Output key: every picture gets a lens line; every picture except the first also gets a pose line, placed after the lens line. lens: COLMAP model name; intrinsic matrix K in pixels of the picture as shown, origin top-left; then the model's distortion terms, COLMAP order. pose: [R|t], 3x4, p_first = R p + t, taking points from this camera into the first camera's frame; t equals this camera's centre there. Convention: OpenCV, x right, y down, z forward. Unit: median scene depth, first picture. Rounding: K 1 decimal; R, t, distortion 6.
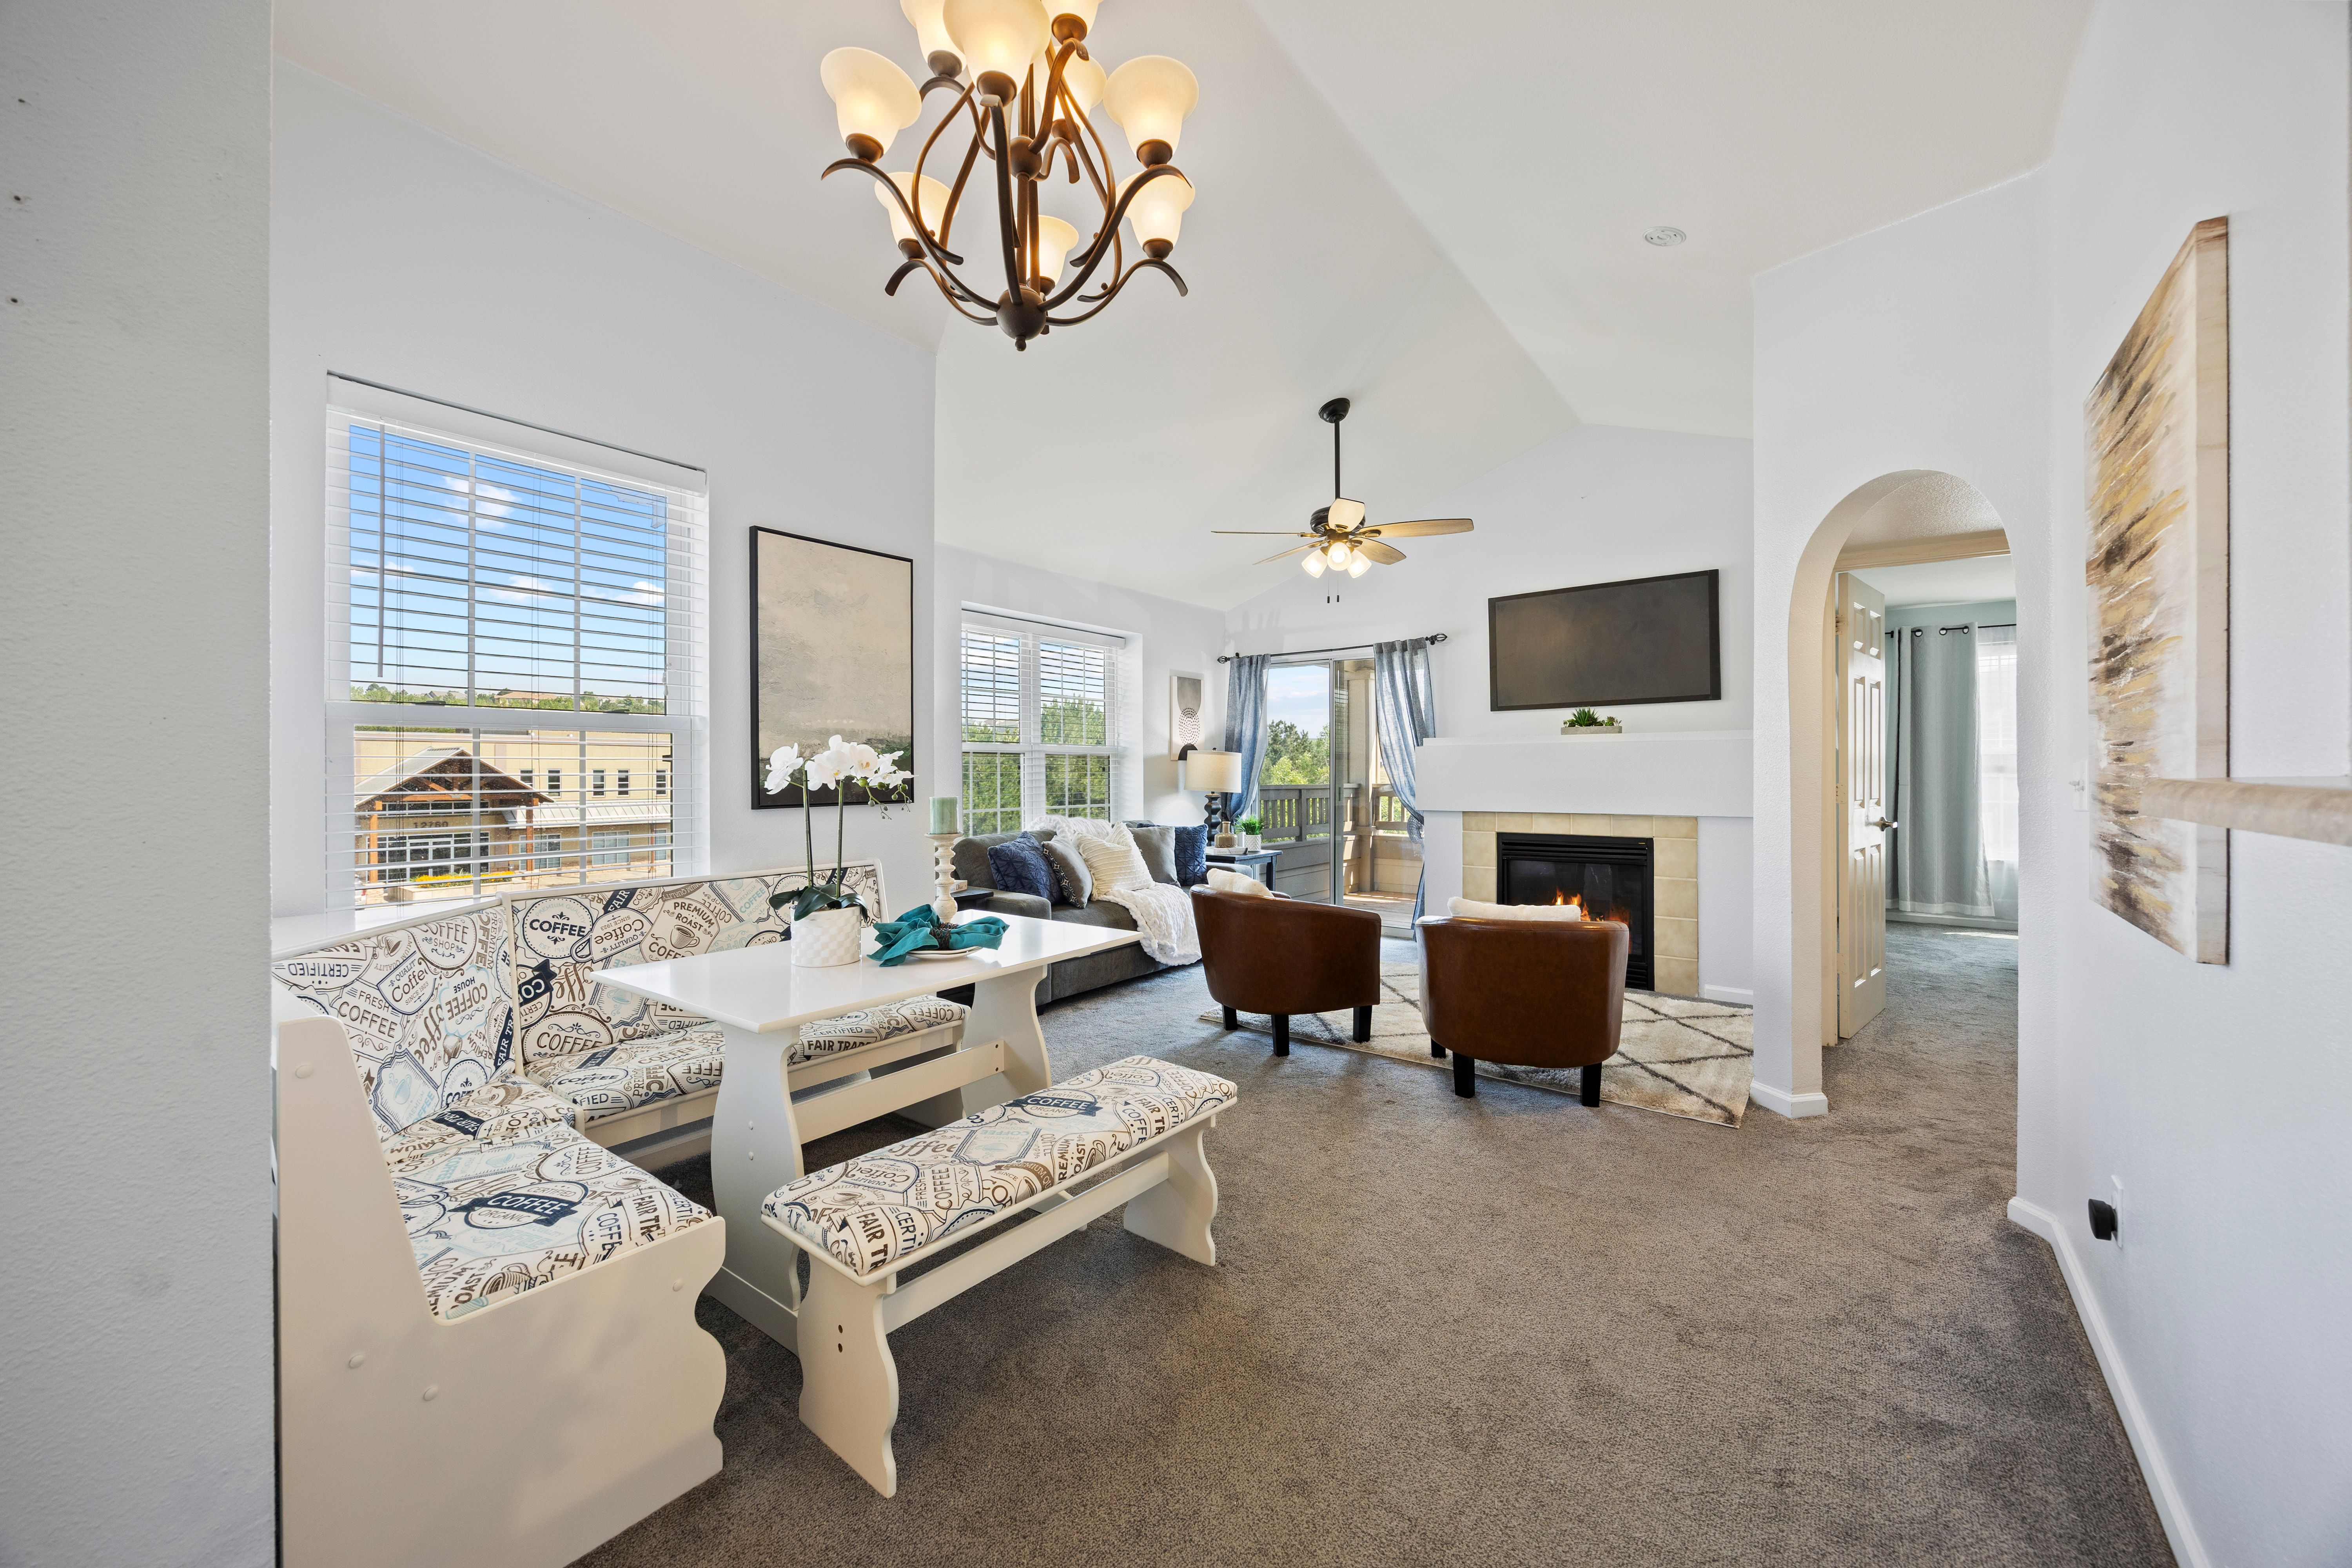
lens RADIAL K [[896.8, 0, 1180.3], [0, 896.8, 772.5], [0, 0, 1]] dist [0.000310, -0.000077]
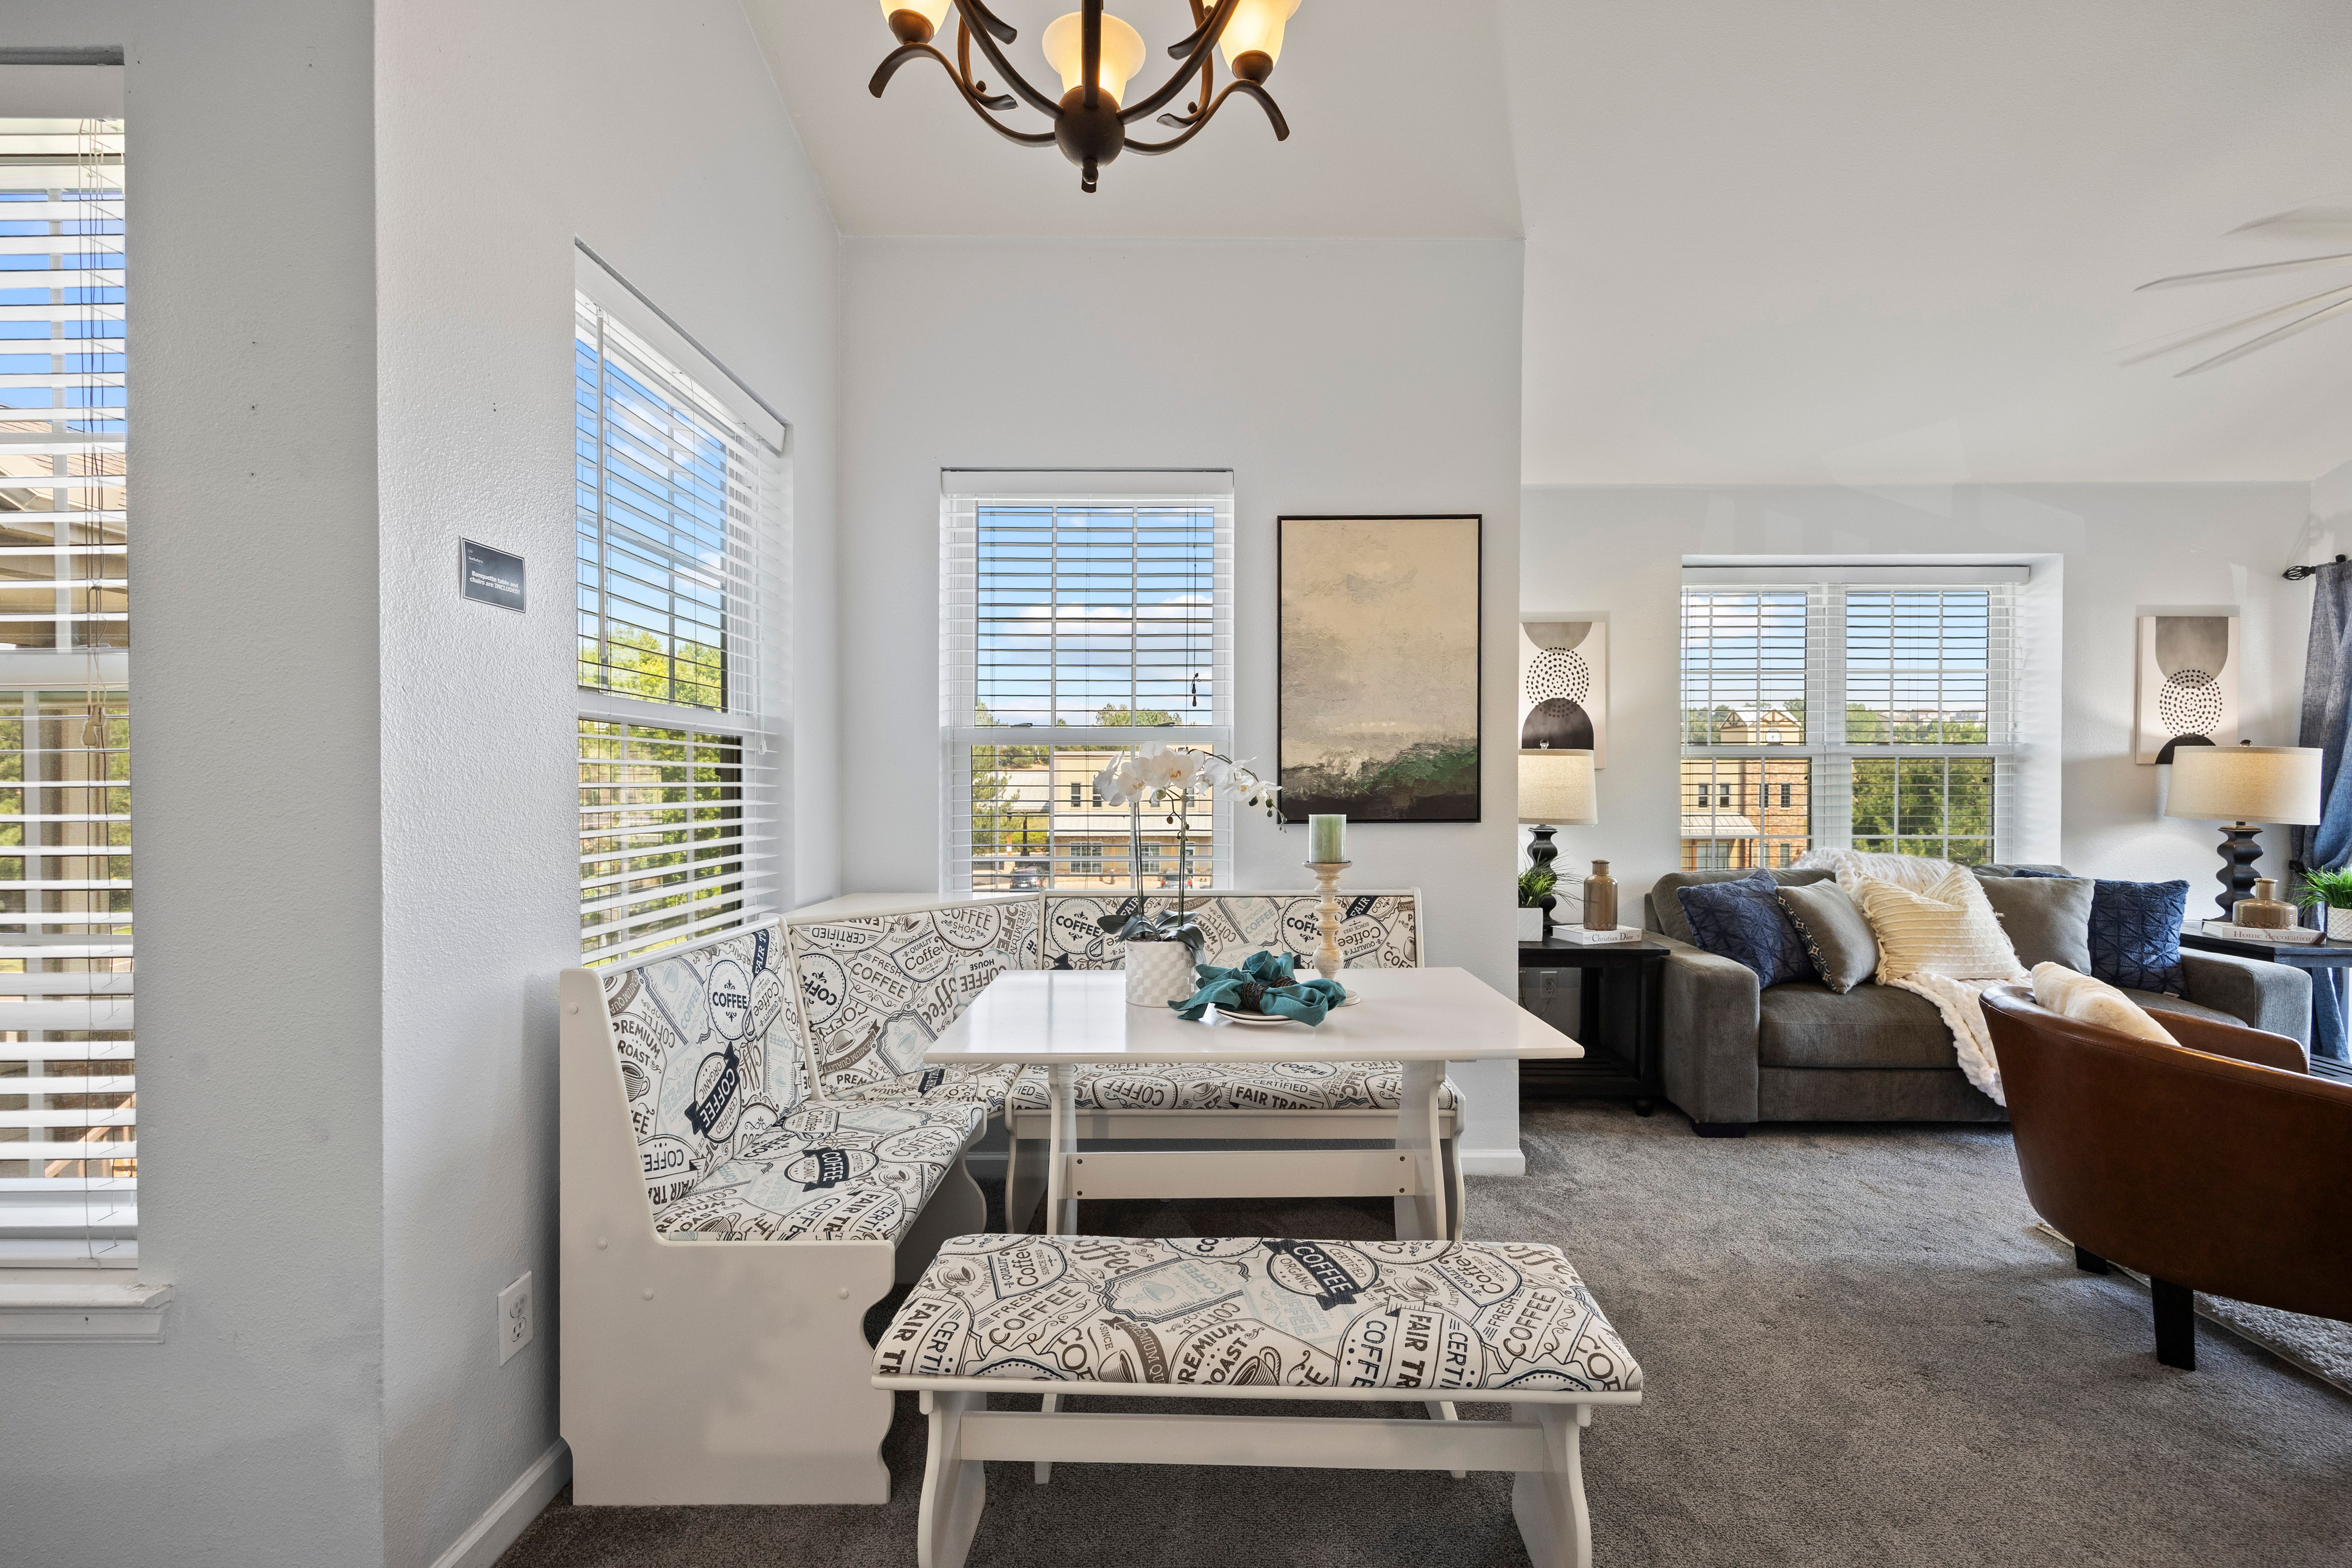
lens RADIAL K [[964.1, 0, 1204.4], [0, 964.1, 791.3], [0, 0, 1]] dist [0.002176, -0.000033]
pose [[0.605126, 0.007334, -0.796096, 0.341849], [-0.001953, 0.999968, 0.007728, 0.000515], [0.796128, -0.003122, 0.605121, 0.425157]]
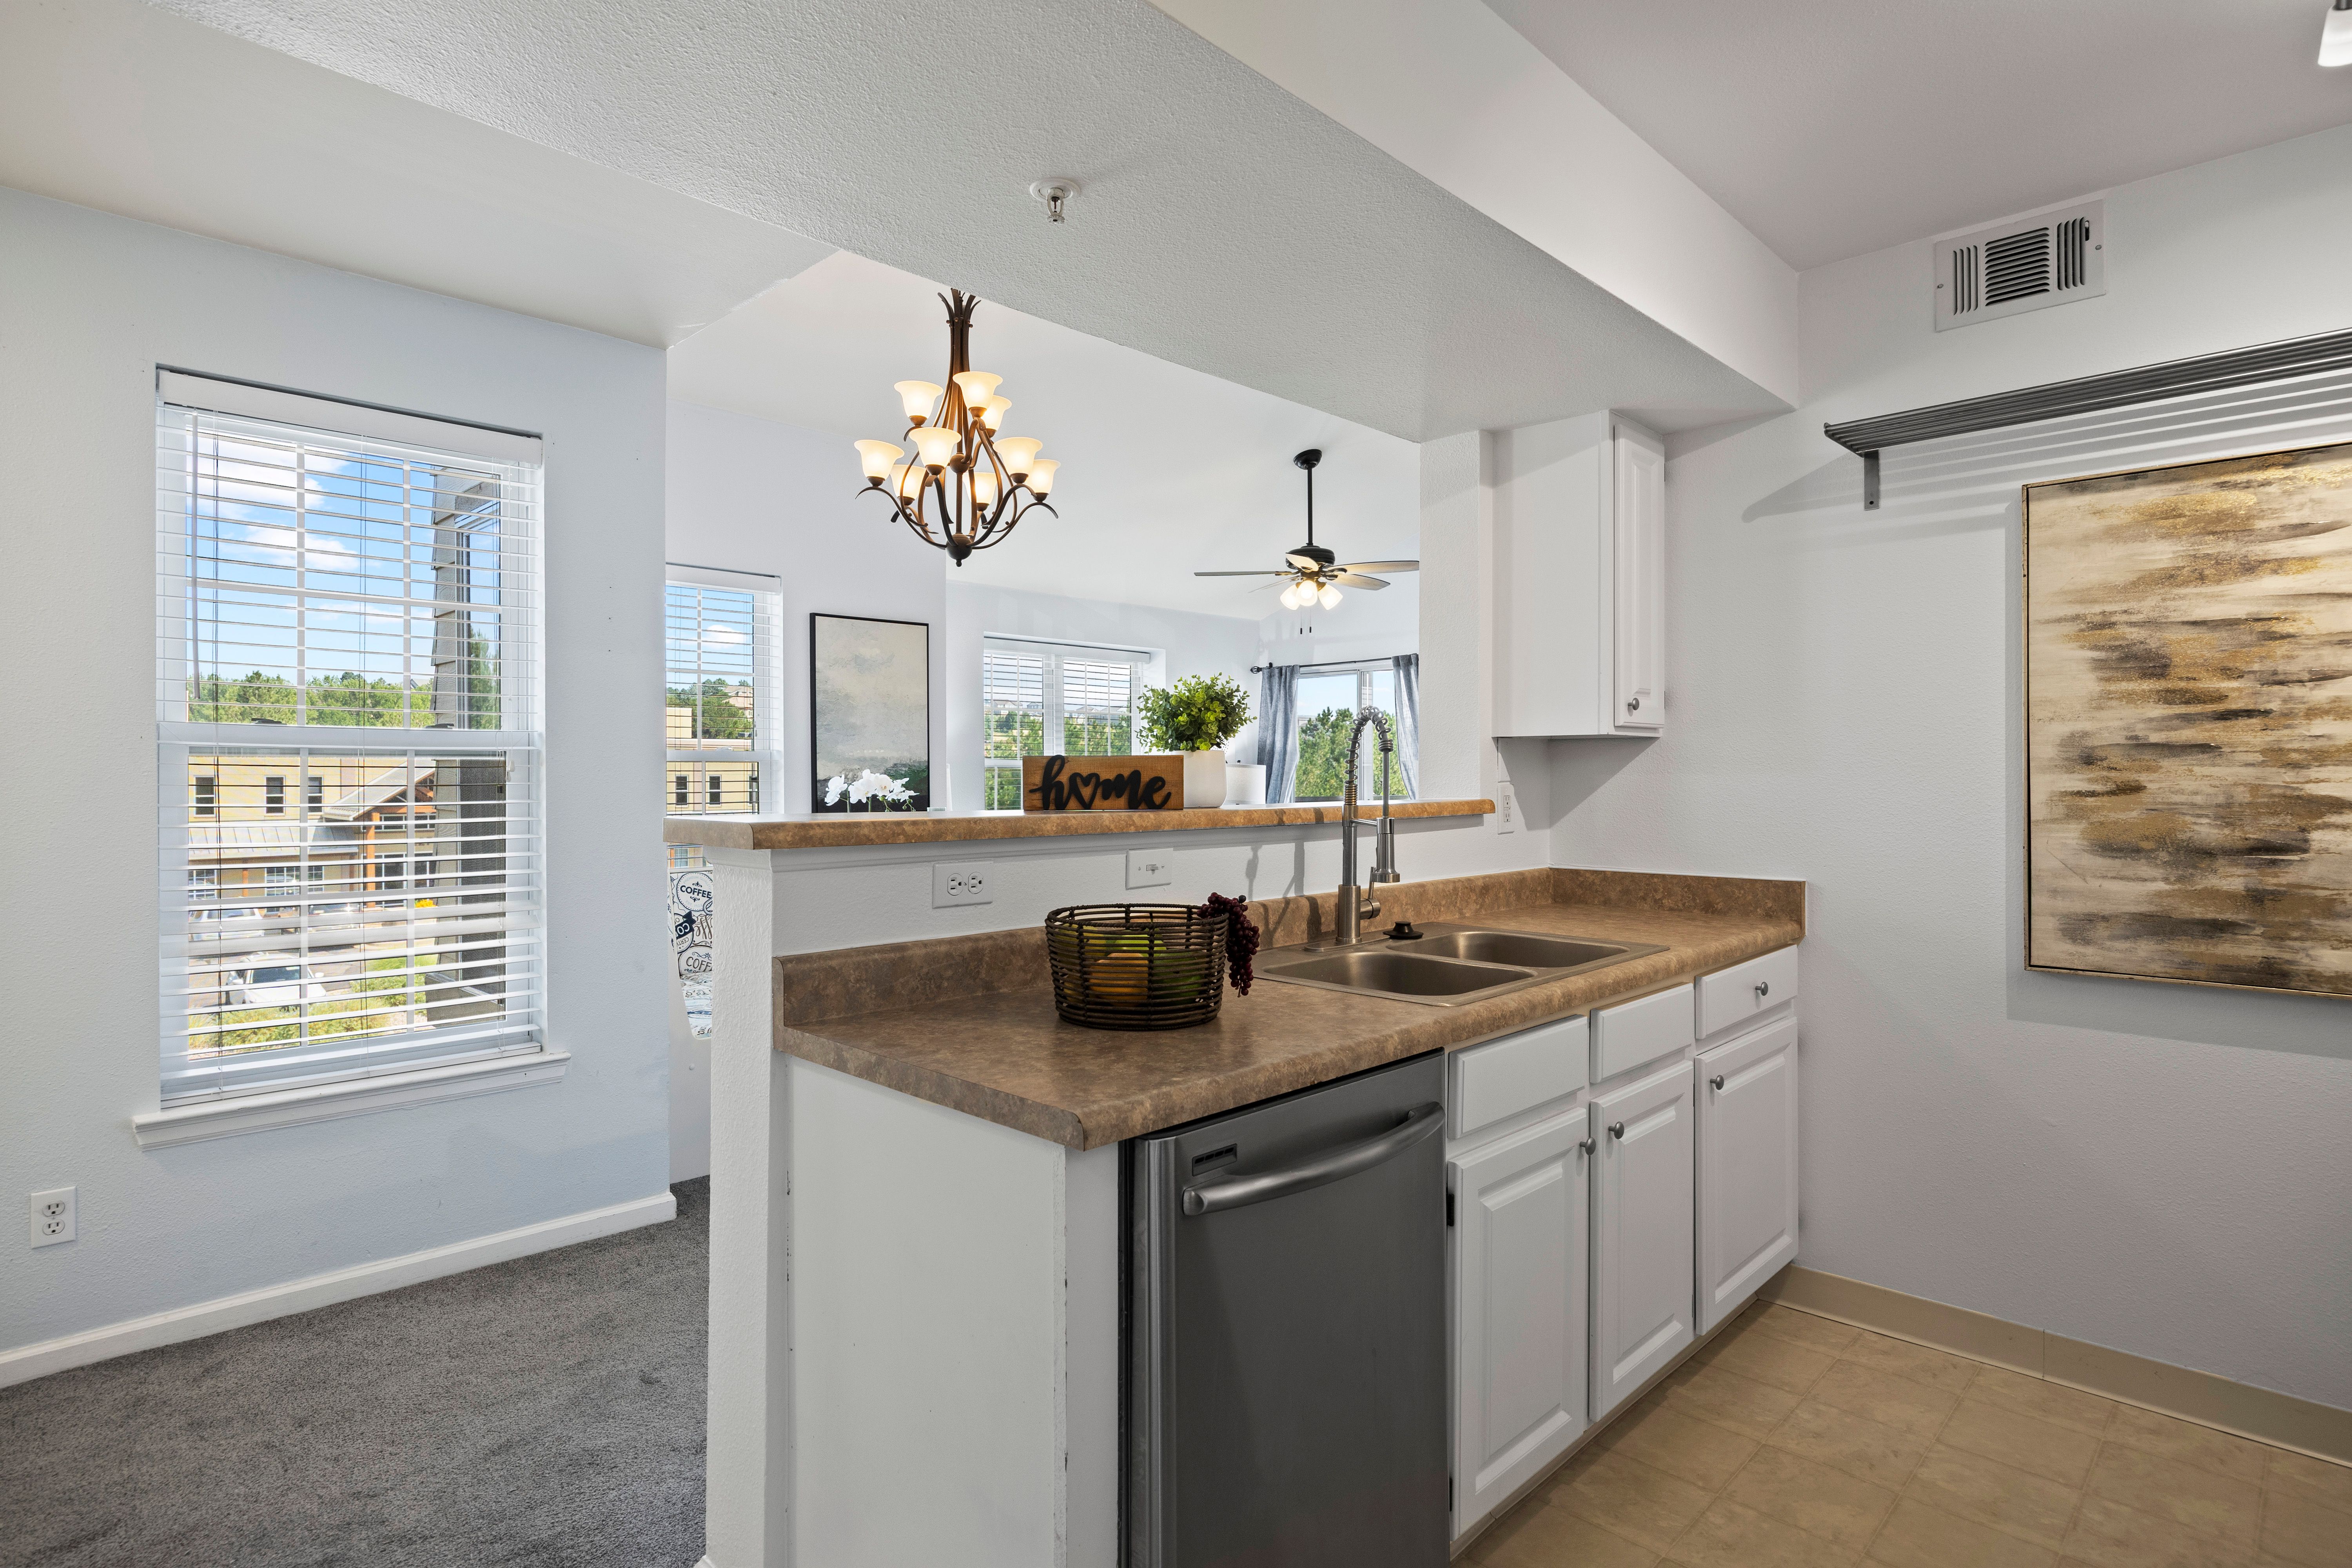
lens RADIAL K [[1217.9, 0, 1185.0], [0, 1217.9, 774.3], [0, 0, 1]] dist [-0.006303, -0.001992]
pose [[0.991940, -0.001767, -0.126695, 0.422771], [0.001394, 0.999994, -0.003035, -0.022621], [0.126700, 0.002834, 0.991937, -1.006315]]
